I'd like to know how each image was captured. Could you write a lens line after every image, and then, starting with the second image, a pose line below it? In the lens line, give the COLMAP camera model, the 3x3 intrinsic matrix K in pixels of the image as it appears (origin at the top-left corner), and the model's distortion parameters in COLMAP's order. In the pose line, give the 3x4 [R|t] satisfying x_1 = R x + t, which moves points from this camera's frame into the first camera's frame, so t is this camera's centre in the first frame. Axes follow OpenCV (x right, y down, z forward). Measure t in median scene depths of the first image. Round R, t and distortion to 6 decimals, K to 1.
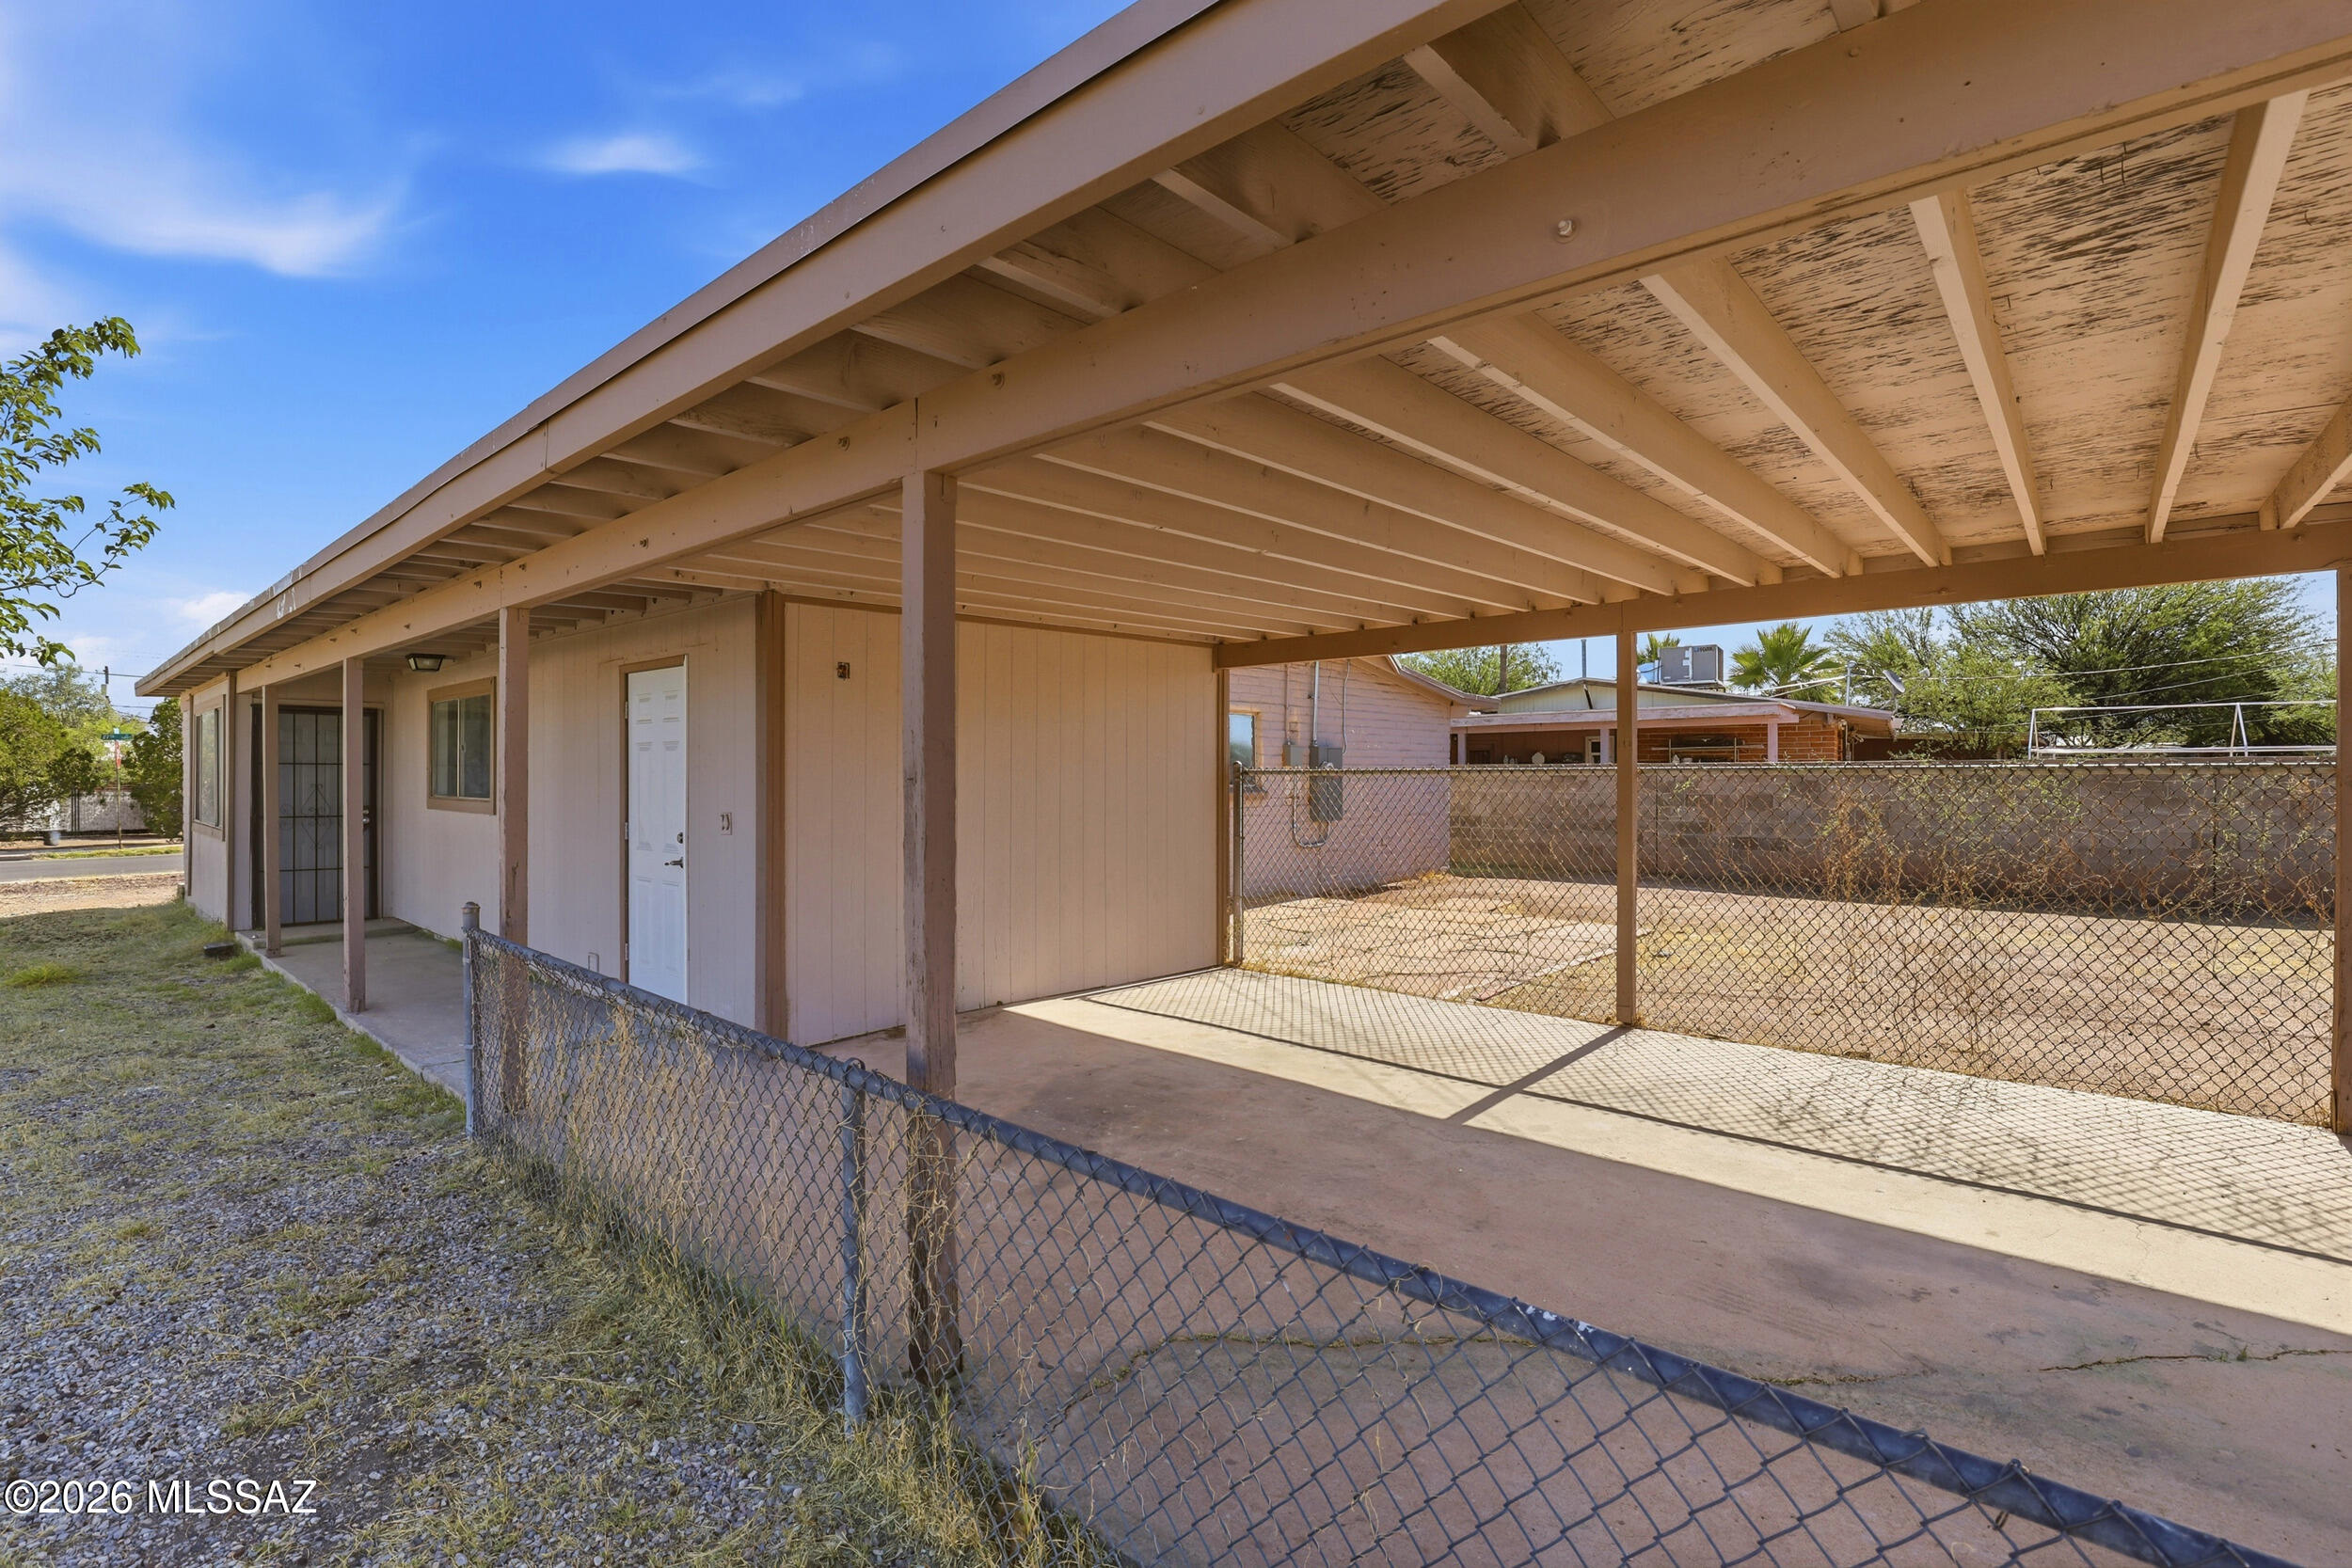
lens RADIAL K [[1073.7, 0, 1176.0], [0, 1073.7, 784.0], [0, 0, 1]] dist [-0.029135, 0.000326]
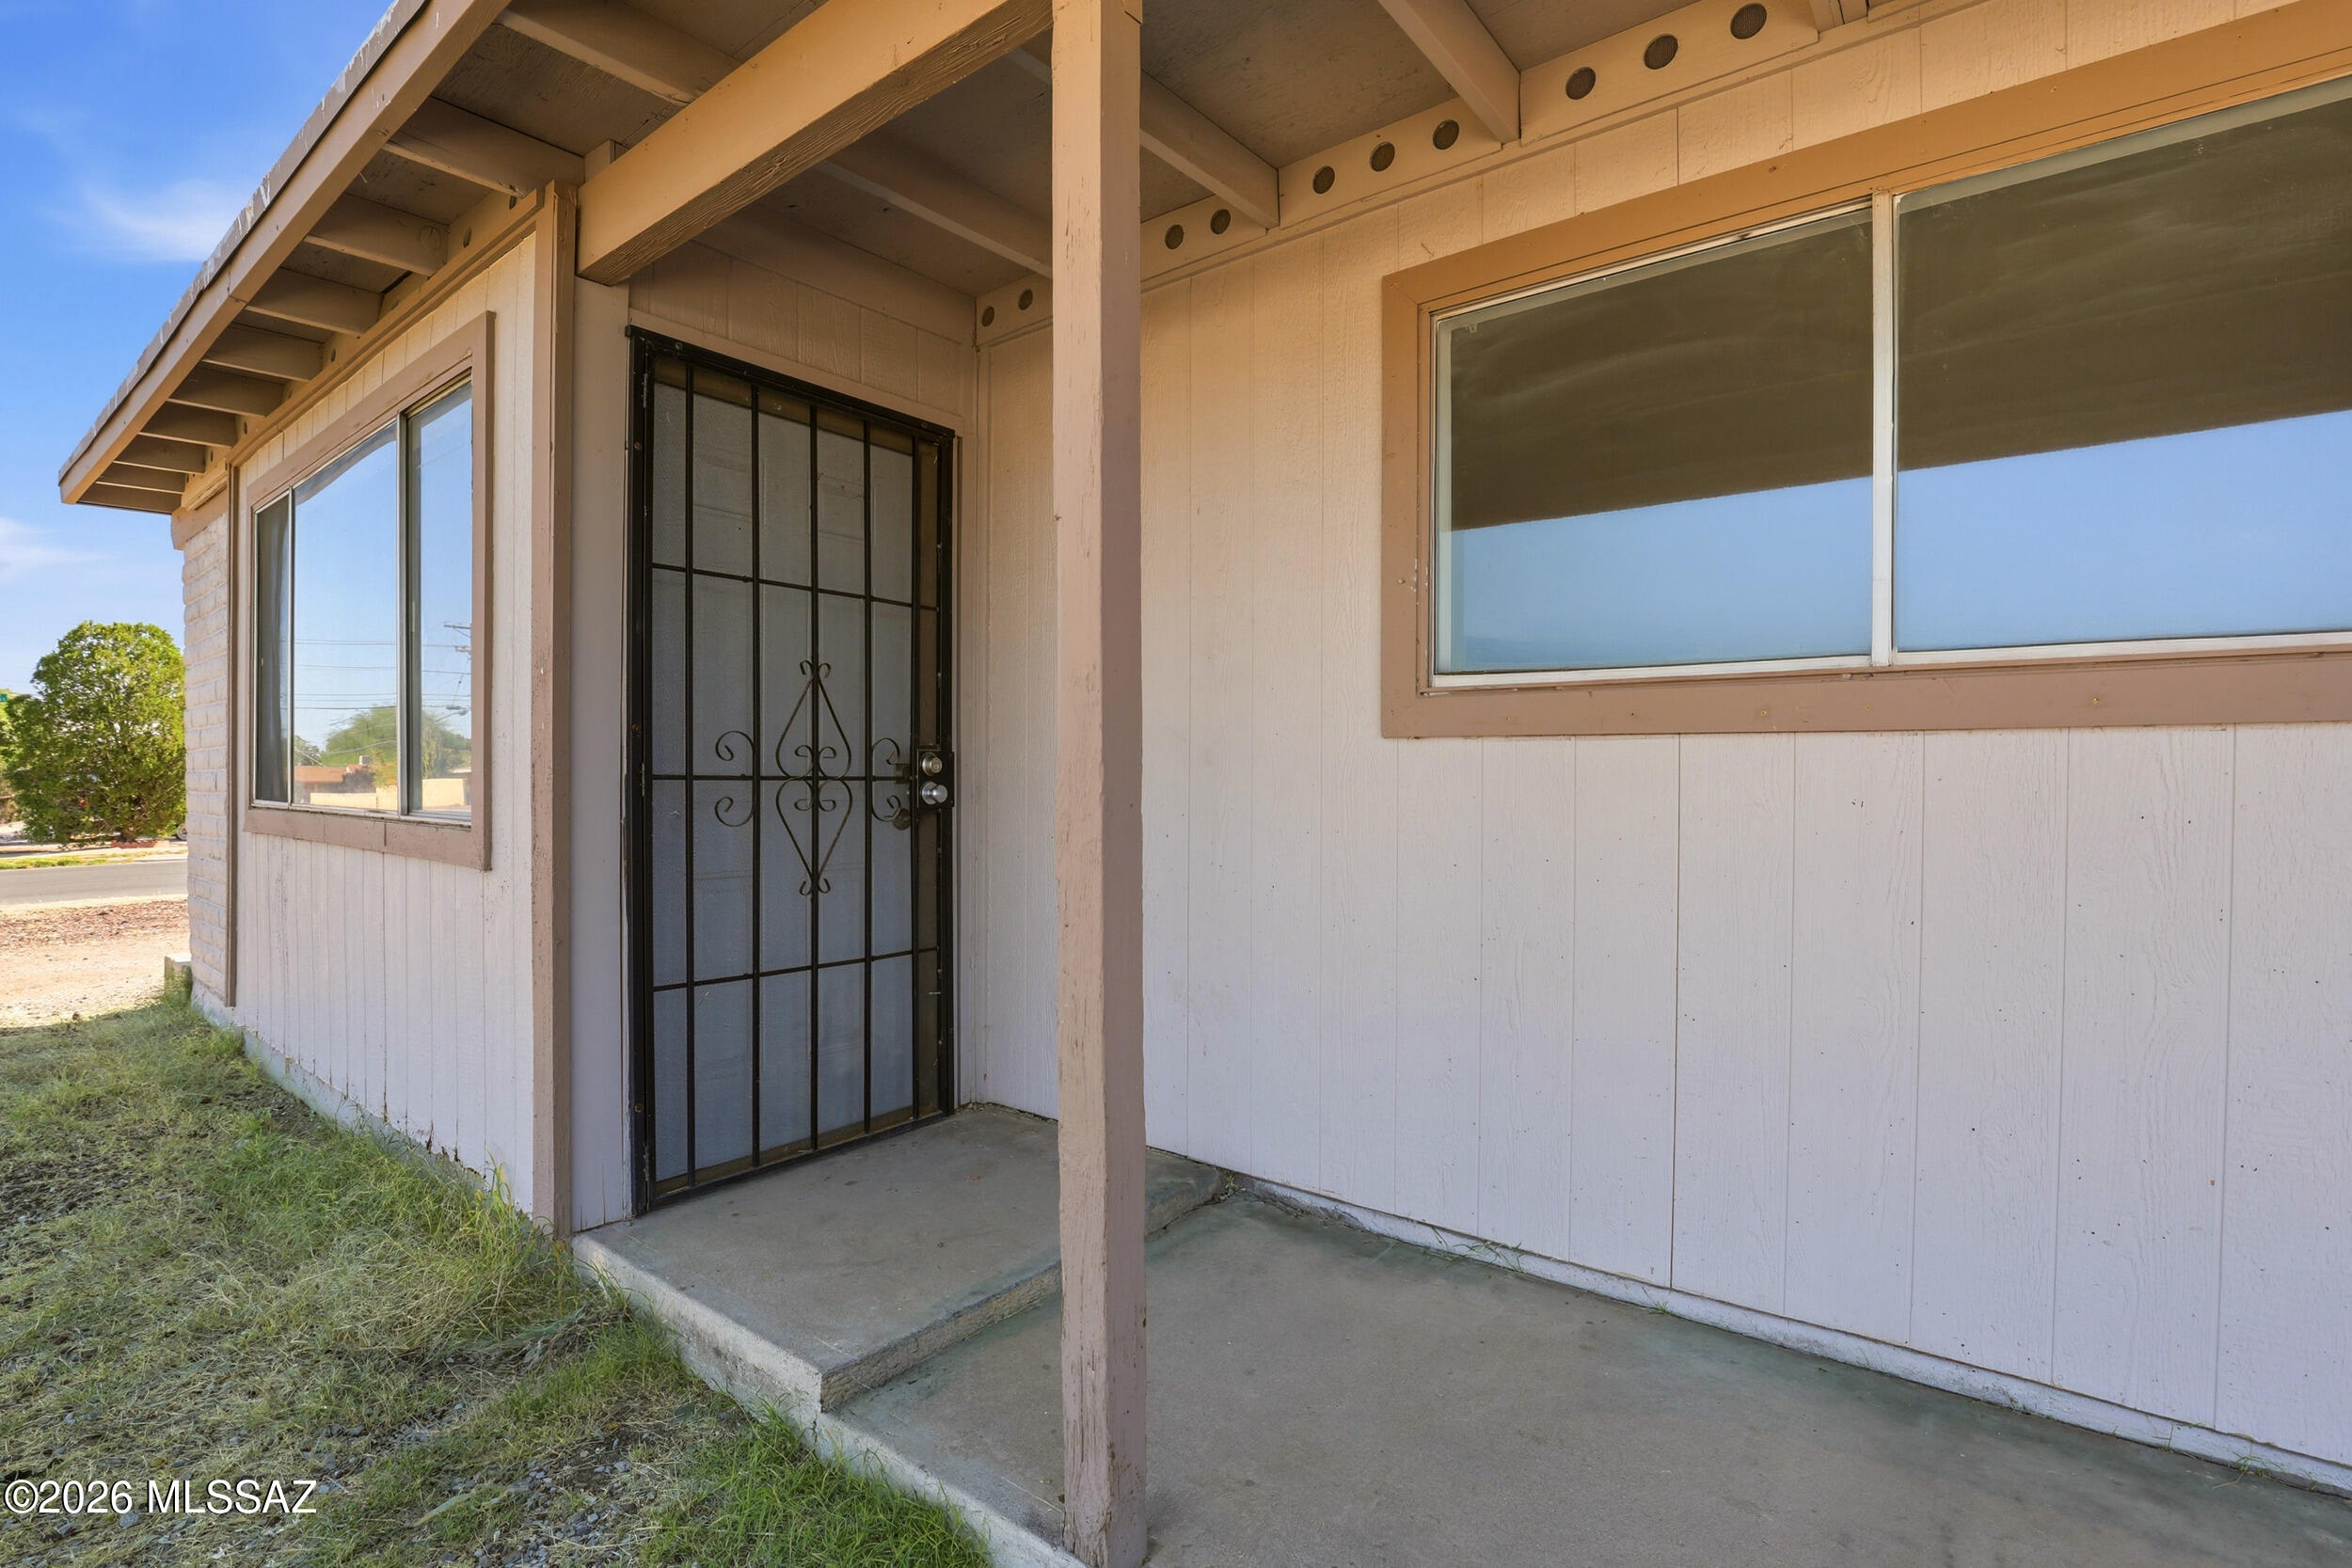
lens RADIAL K [[1101.0, 0, 1178.2], [0, 1101.0, 795.4], [0, 0, 1]] dist [-0.024302, 0.000051]
pose [[0.998648, 0.001766, 0.051957, -0.408047], [-0.002162, 0.999969, 0.007580, 0.018469], [-0.051942, -0.007683, 0.998621, 0.391250]]
